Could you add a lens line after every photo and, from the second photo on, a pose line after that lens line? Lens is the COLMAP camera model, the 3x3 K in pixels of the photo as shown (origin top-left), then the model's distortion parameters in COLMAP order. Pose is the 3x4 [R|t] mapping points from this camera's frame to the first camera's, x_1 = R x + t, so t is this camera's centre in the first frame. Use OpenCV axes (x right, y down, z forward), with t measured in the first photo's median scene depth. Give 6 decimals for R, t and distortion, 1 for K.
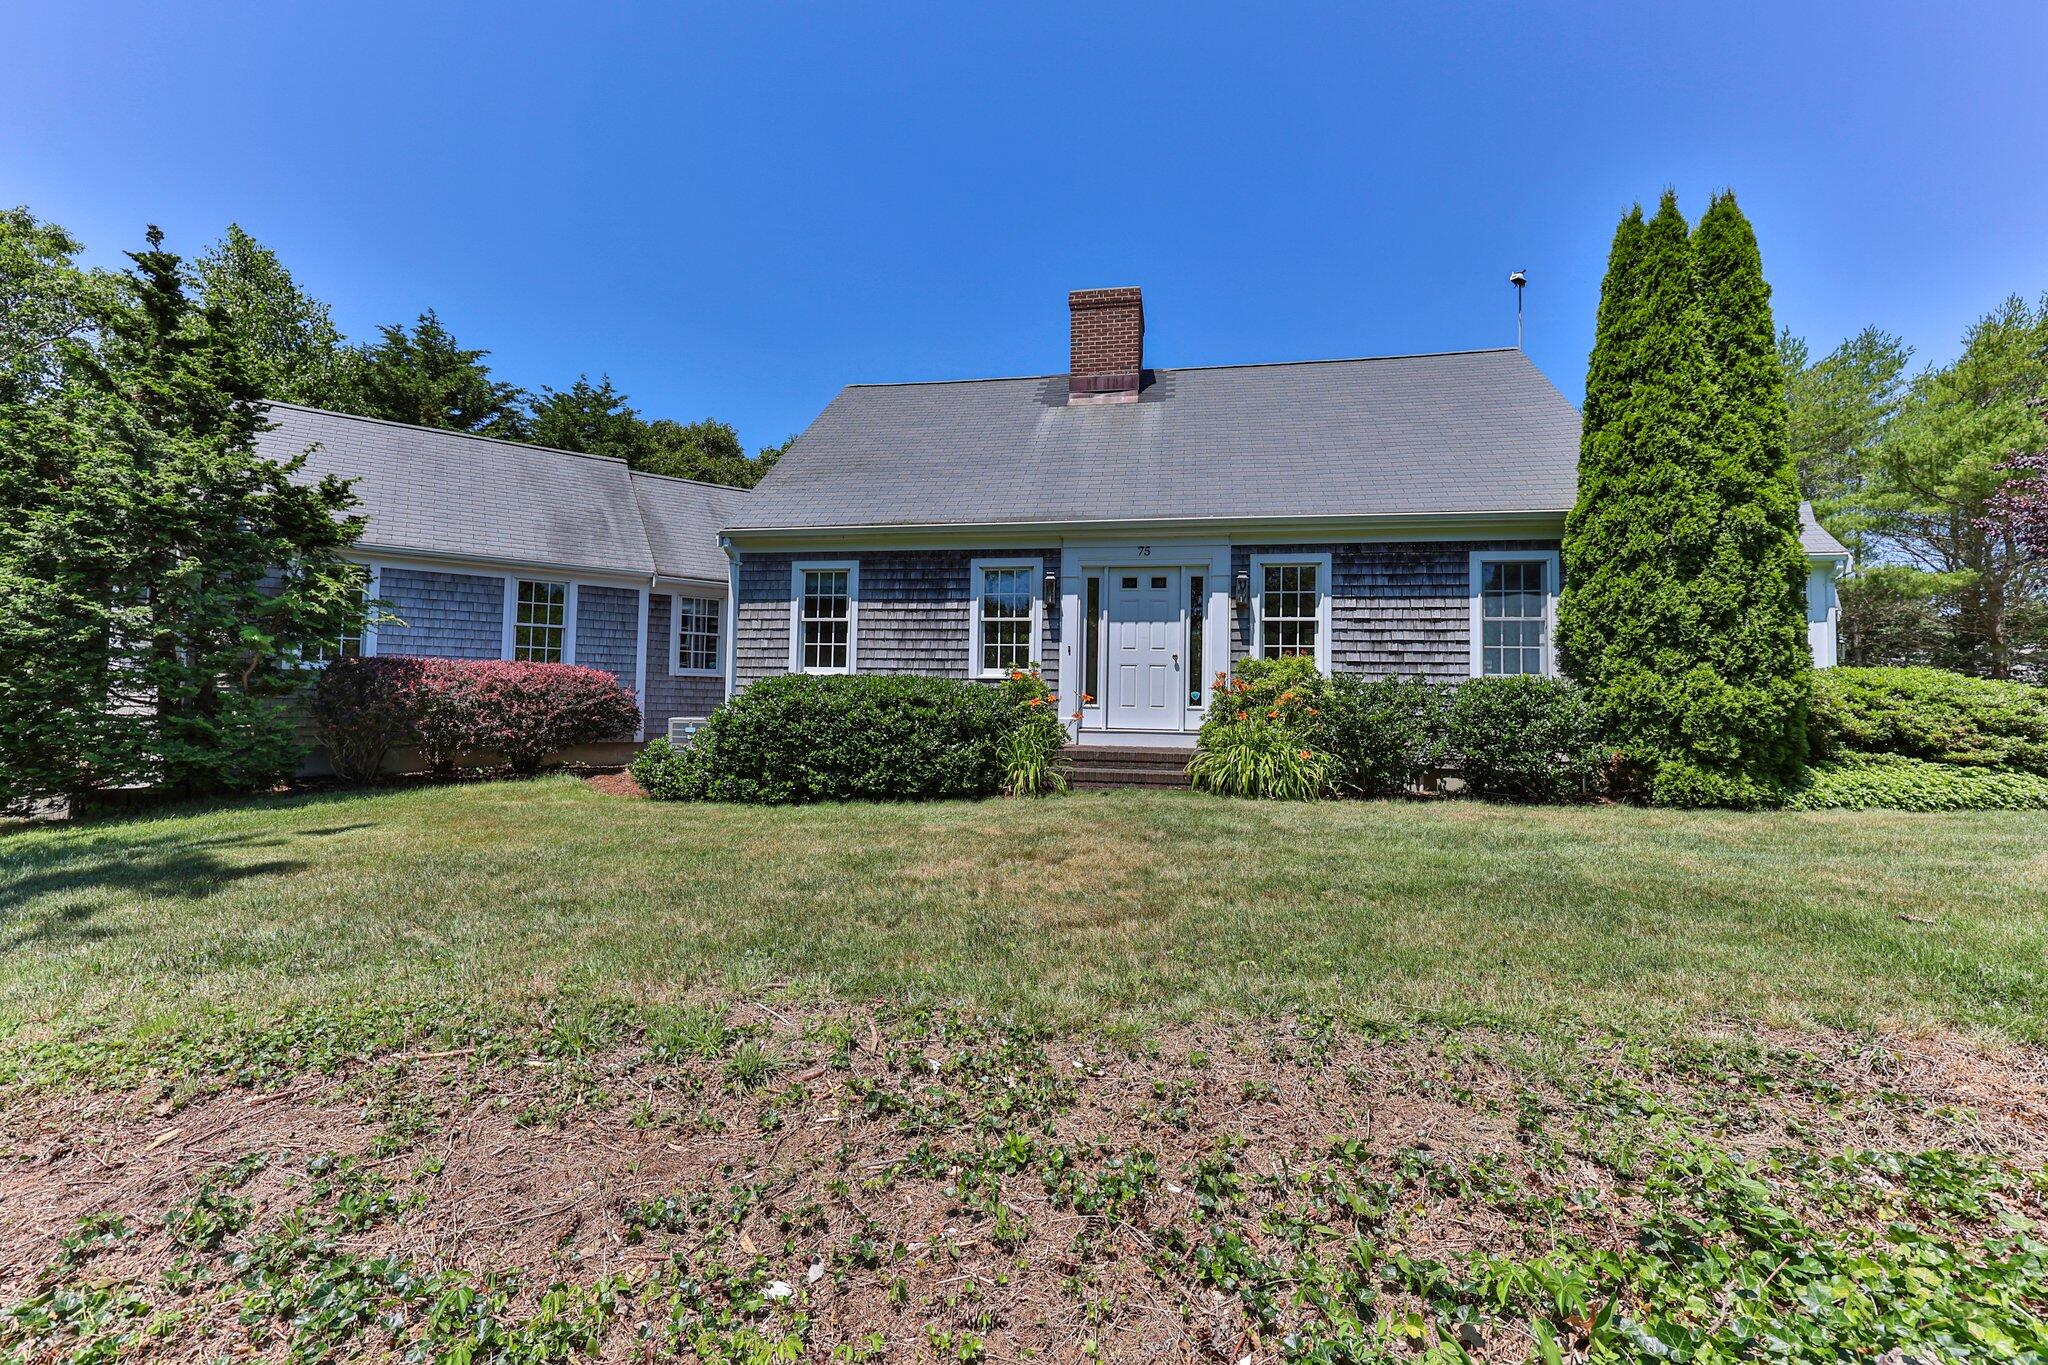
lens RADIAL K [[823.6, 0, 1007.6], [0, 823.6, 678.3], [0, 0, 1]] dist [0.010698, 0.000582]
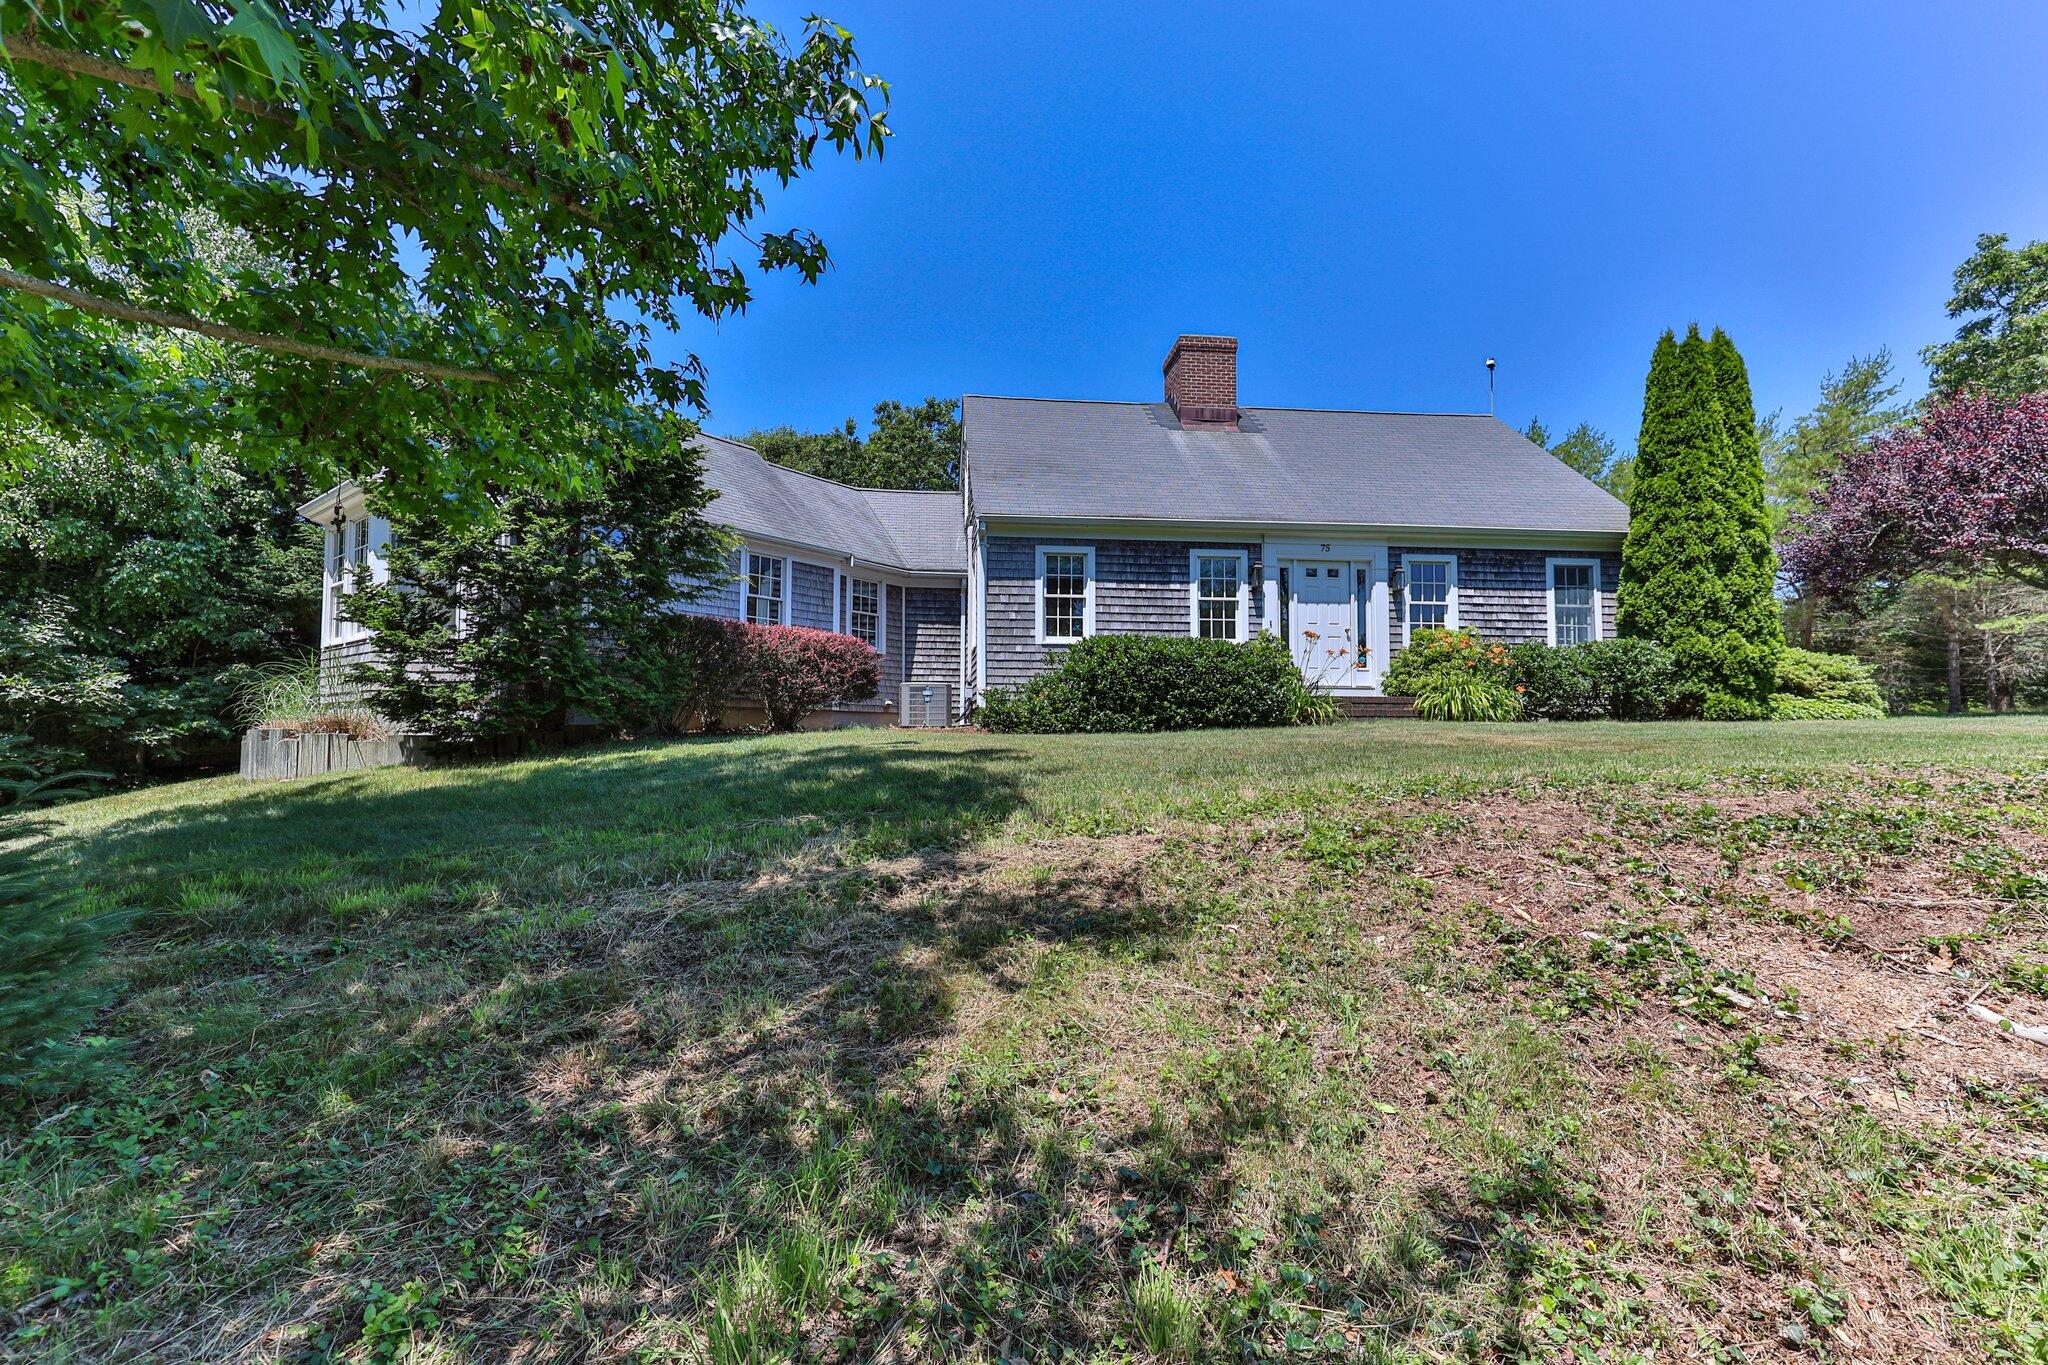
lens RADIAL K [[823.6, 0, 982.6], [0, 823.6, 703.5], [0, 0, 1]] dist [0.010698, 0.000582]
pose [[0.967447, -0.001445, 0.253070, -0.713847], [0.001069, 0.999998, 0.001622, 0.090464], [-0.253072, -0.001298, 0.967447, -0.122448]]
